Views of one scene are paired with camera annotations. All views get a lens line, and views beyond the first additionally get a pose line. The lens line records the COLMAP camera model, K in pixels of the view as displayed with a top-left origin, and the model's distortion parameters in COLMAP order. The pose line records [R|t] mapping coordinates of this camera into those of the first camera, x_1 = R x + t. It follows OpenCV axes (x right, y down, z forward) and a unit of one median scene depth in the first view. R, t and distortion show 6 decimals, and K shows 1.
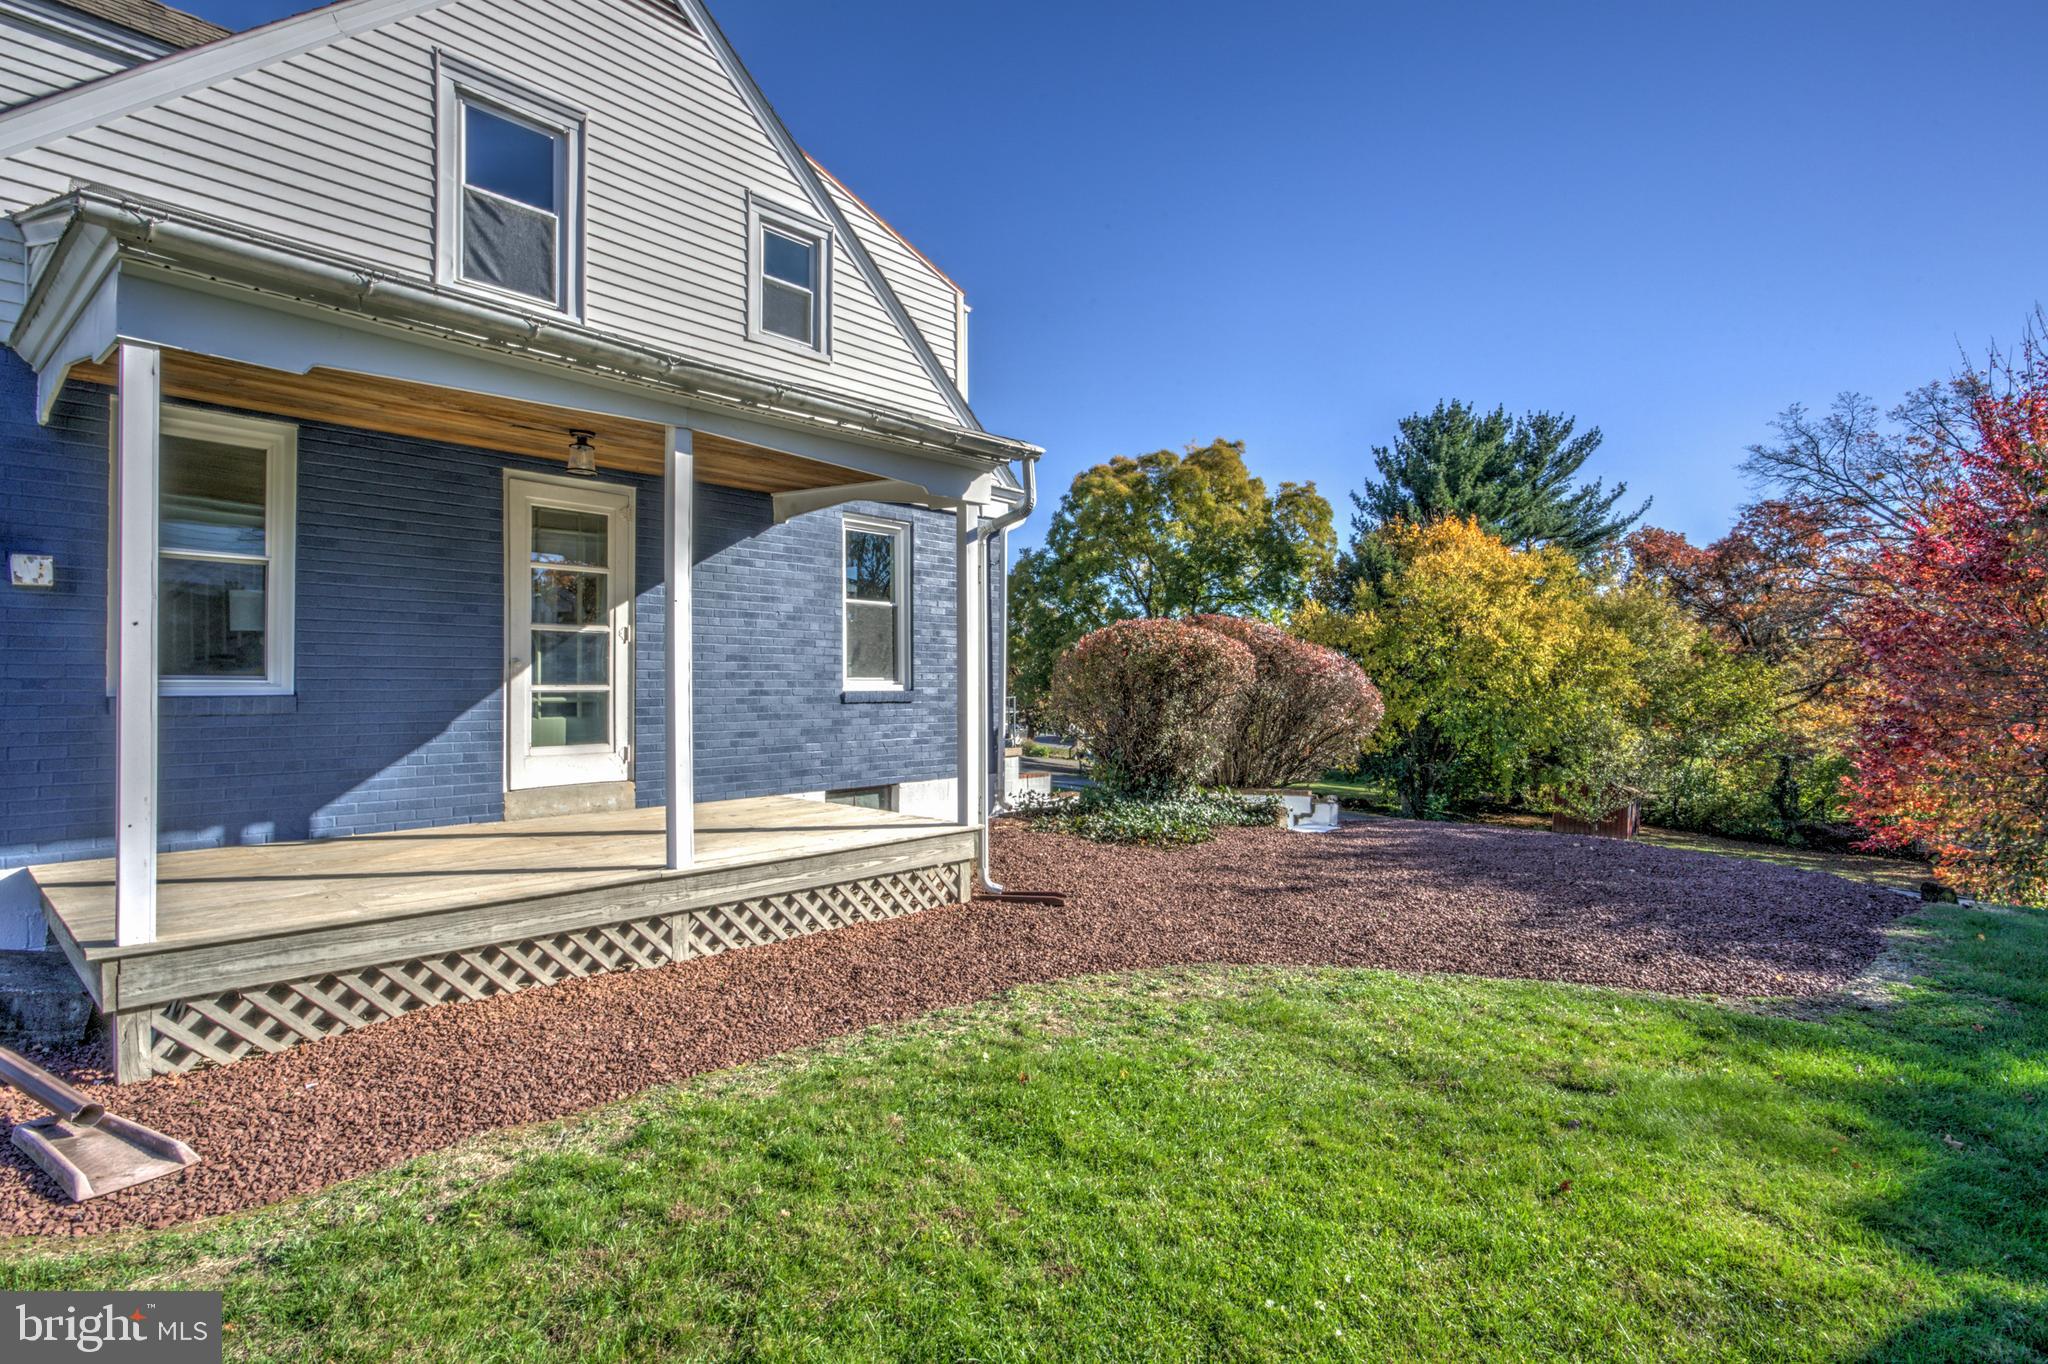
lens RADIAL K [[1011.3, 0, 1024.0], [0, 1011.3, 682.0], [0, 0, 1]] dist [-0.004008, -0.000306]
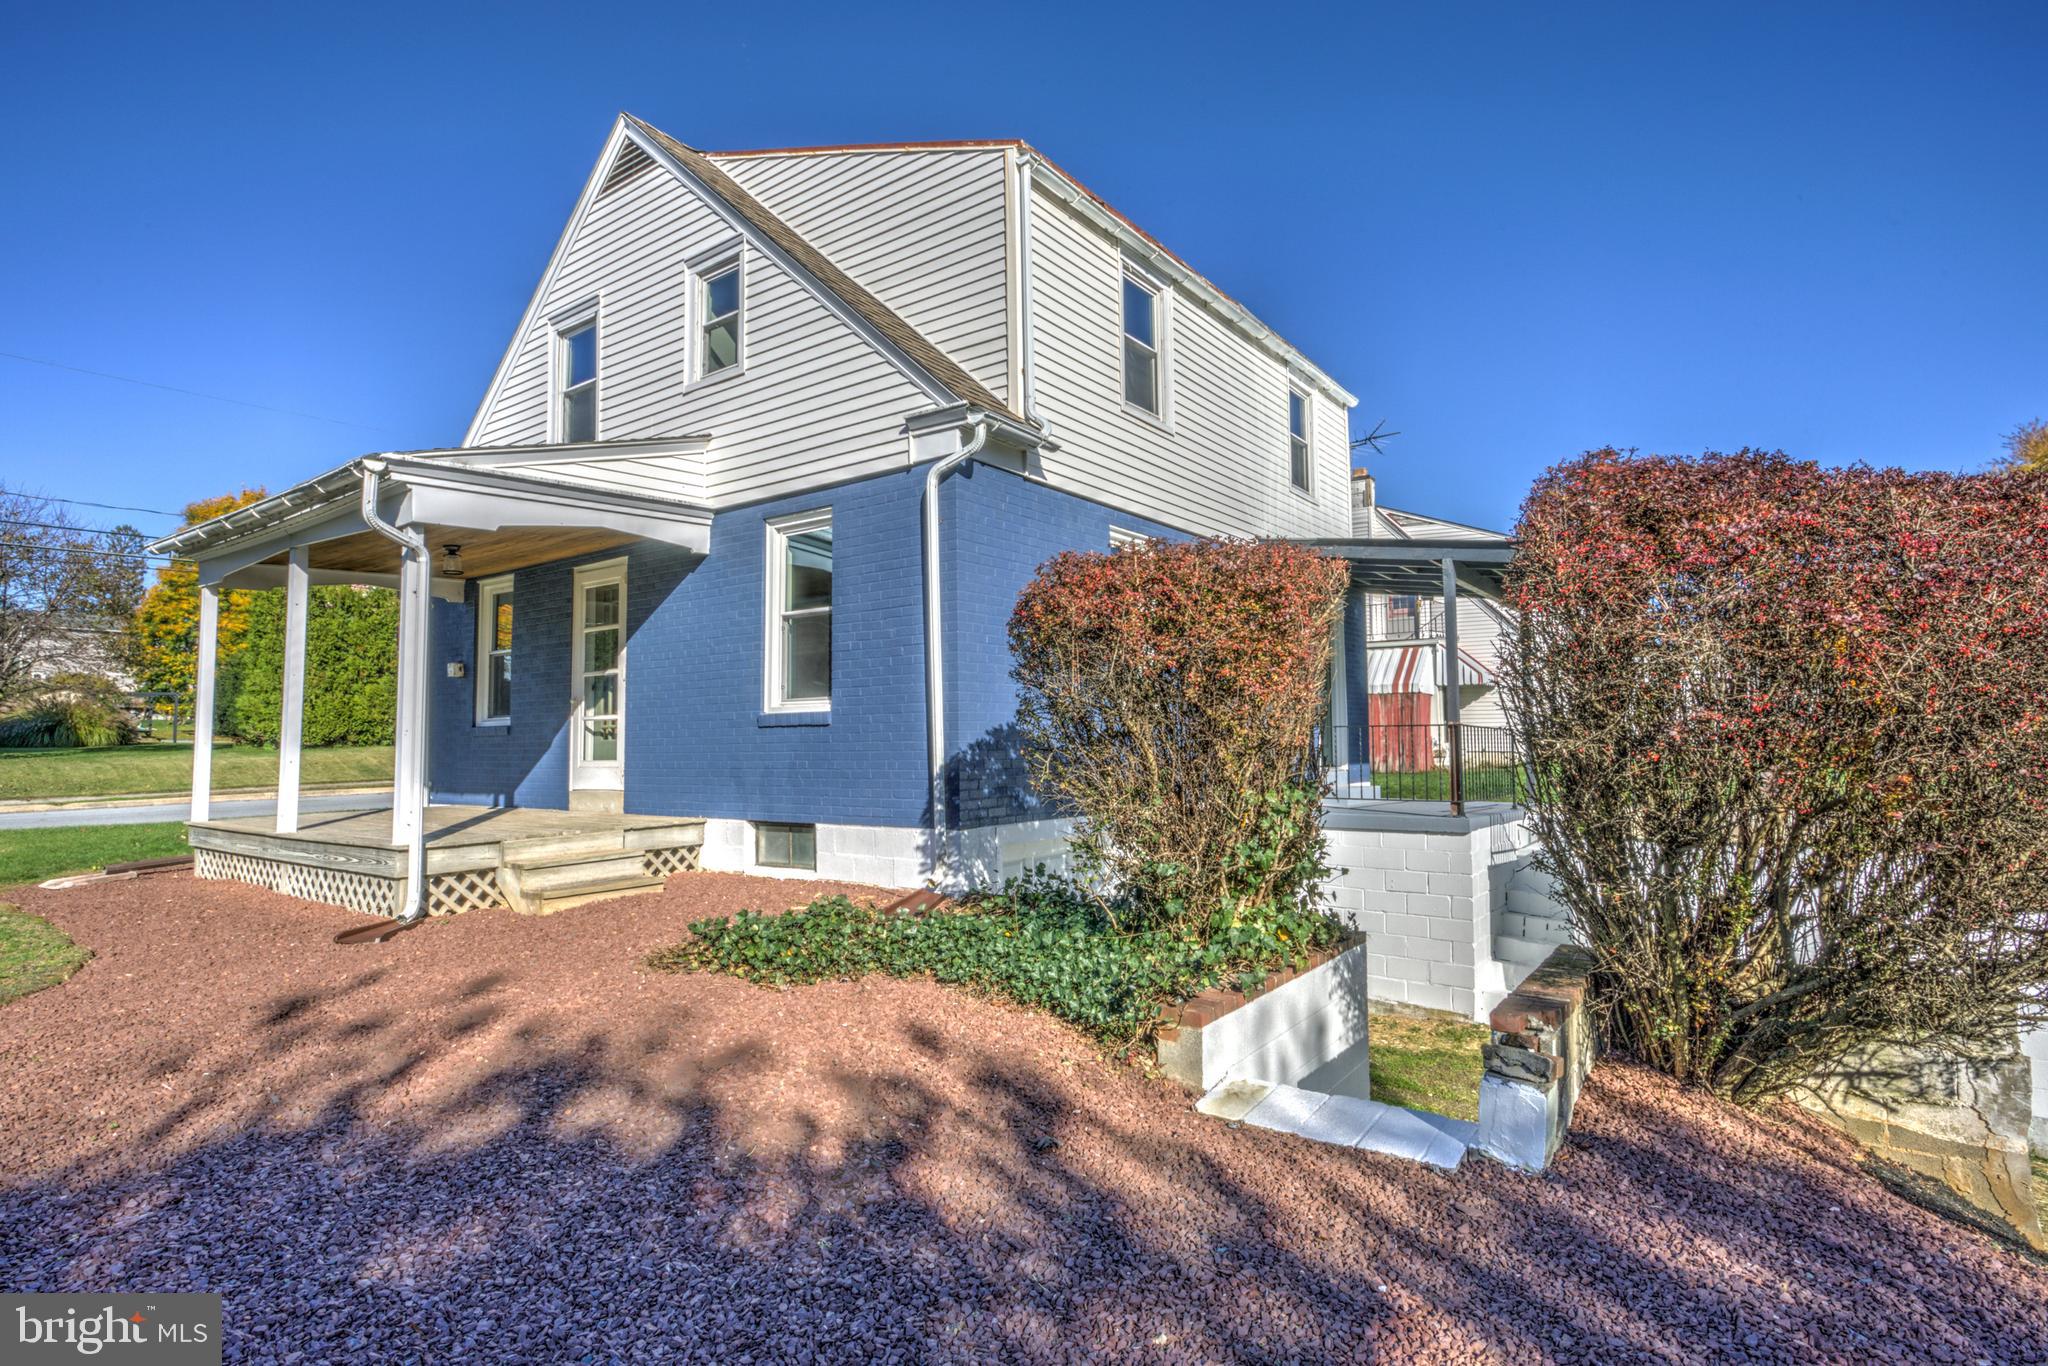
lens RADIAL K [[1011.3, 0, 1024.0], [0, 1011.3, 683.0], [0, 0, 1]] dist [-0.004008, -0.000306]
pose [[0.086077, -0.057932, -0.994603, 0.949404], [0.014564, 0.998274, -0.056886, 0.045666], [0.996182, -0.009589, 0.086772, 1.460539]]
